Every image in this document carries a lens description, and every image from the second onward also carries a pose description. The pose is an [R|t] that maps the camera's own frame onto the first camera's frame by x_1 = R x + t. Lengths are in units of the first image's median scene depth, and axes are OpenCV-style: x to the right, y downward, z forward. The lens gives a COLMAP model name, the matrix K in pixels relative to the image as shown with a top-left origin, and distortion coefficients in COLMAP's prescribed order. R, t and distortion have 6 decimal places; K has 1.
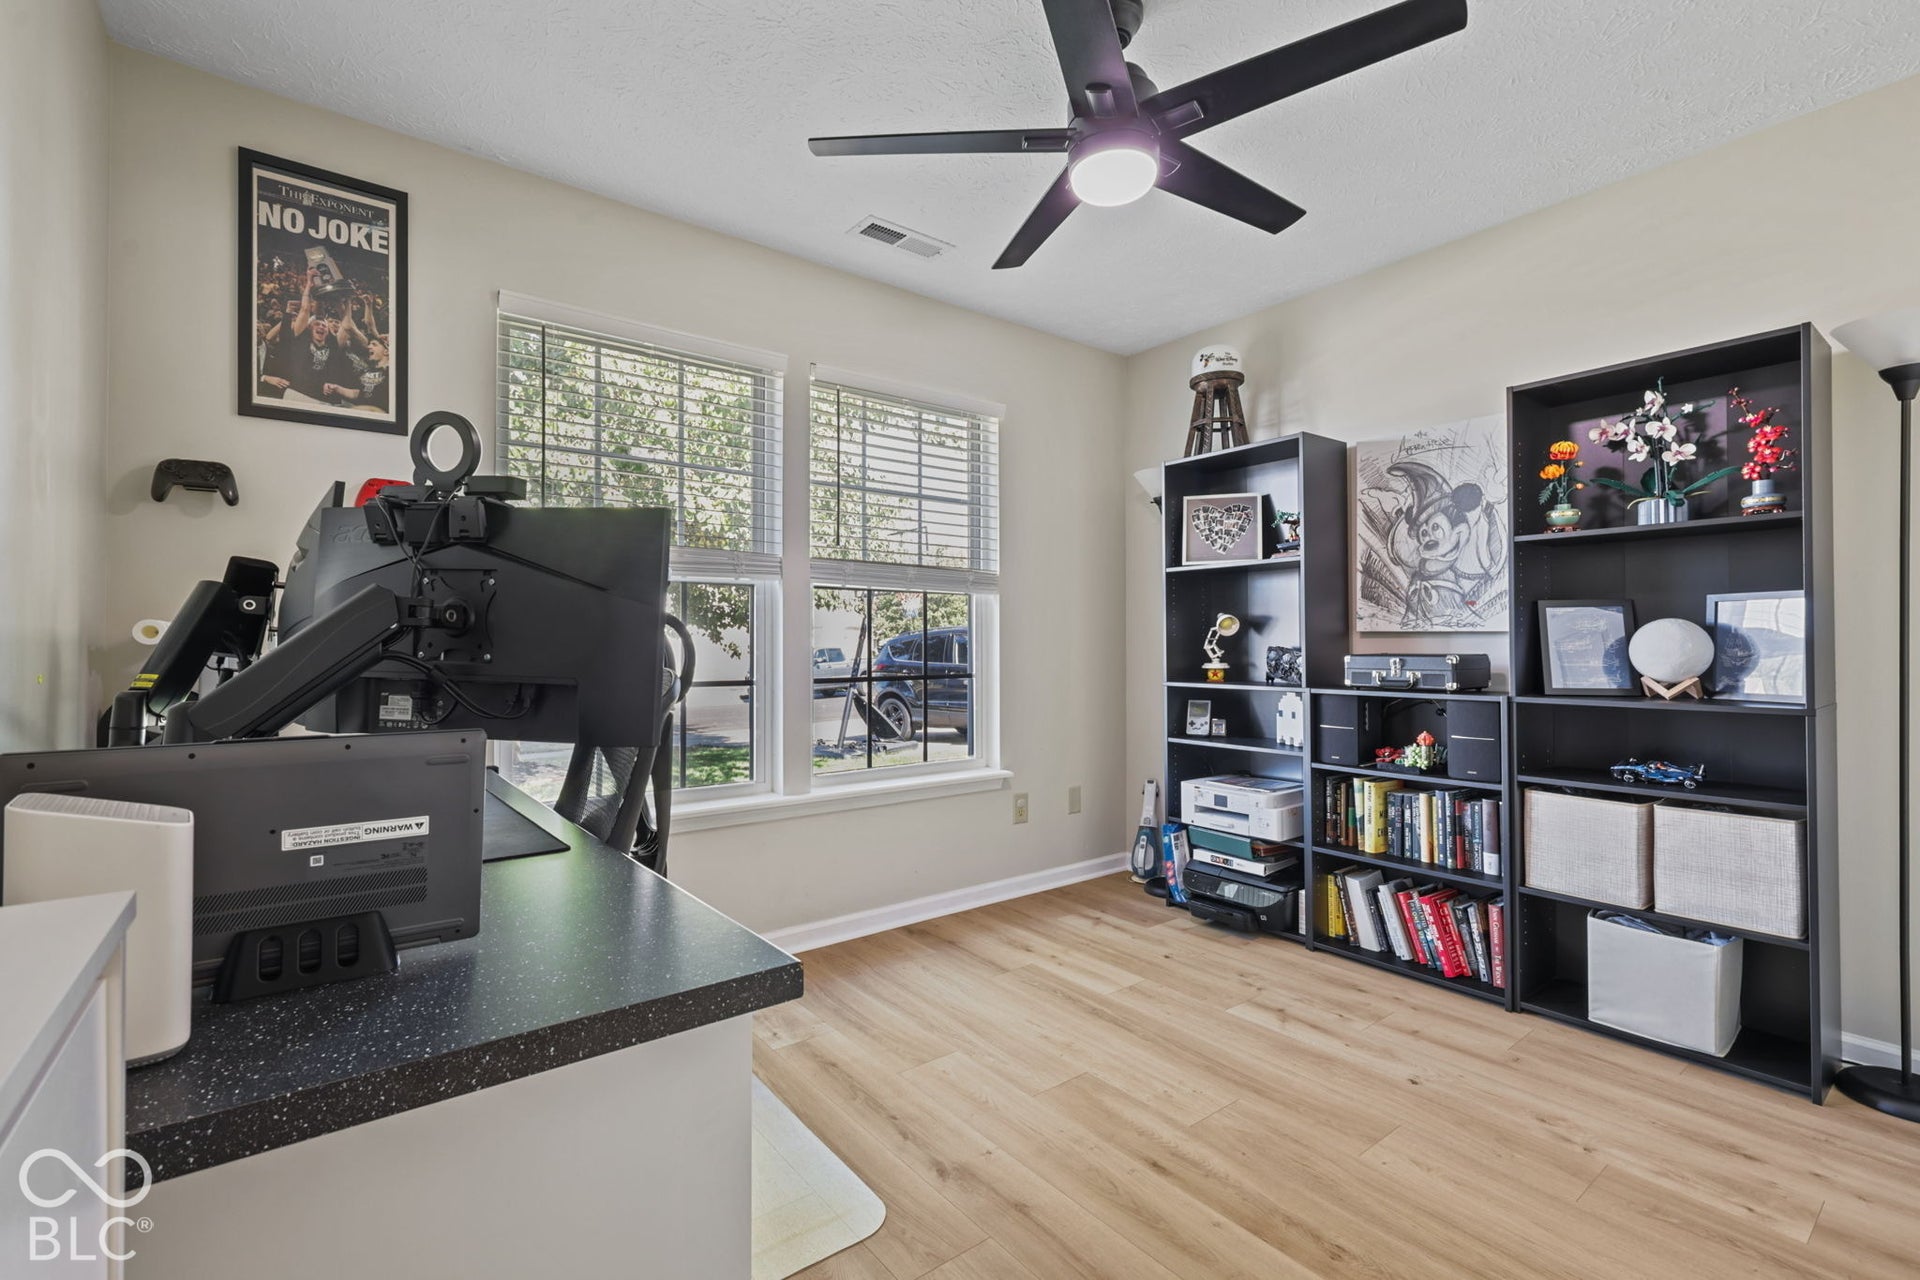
lens RADIAL K [[852.4, 0, 947.5], [0, 852.4, 634.8], [0, 0, 1]] dist [0.003099, 0.000630]
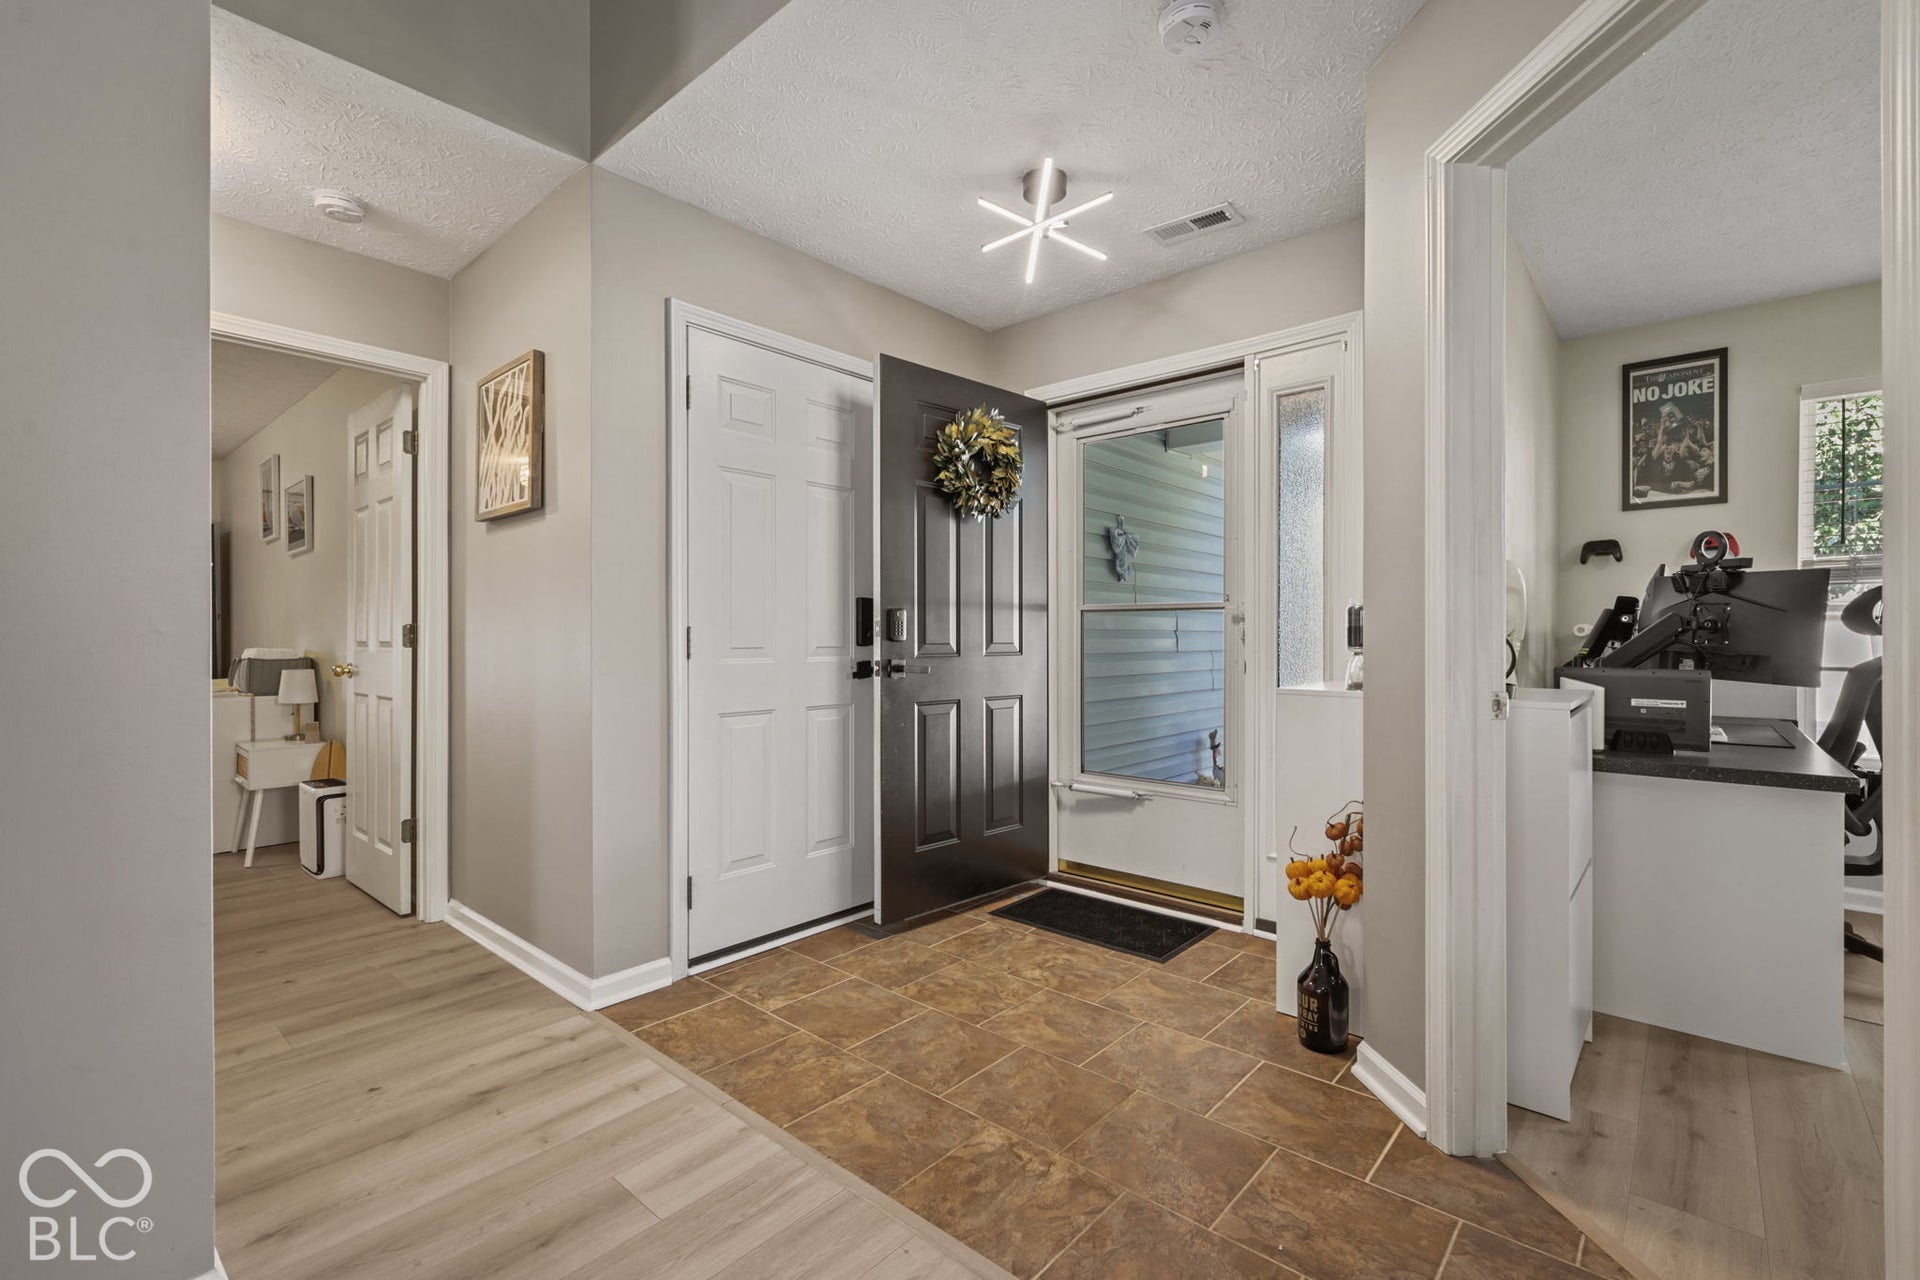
lens RADIAL K [[852.4, 0, 965.2], [0, 852.4, 640.2], [0, 0, 1]] dist [0.003099, 0.000630]
pose [[0.212403, 0.005903, -0.977164, 0.660170], [0.011351, 0.999899, 0.008508, -0.011871], [0.977116, -0.012899, 0.212315, -0.767041]]
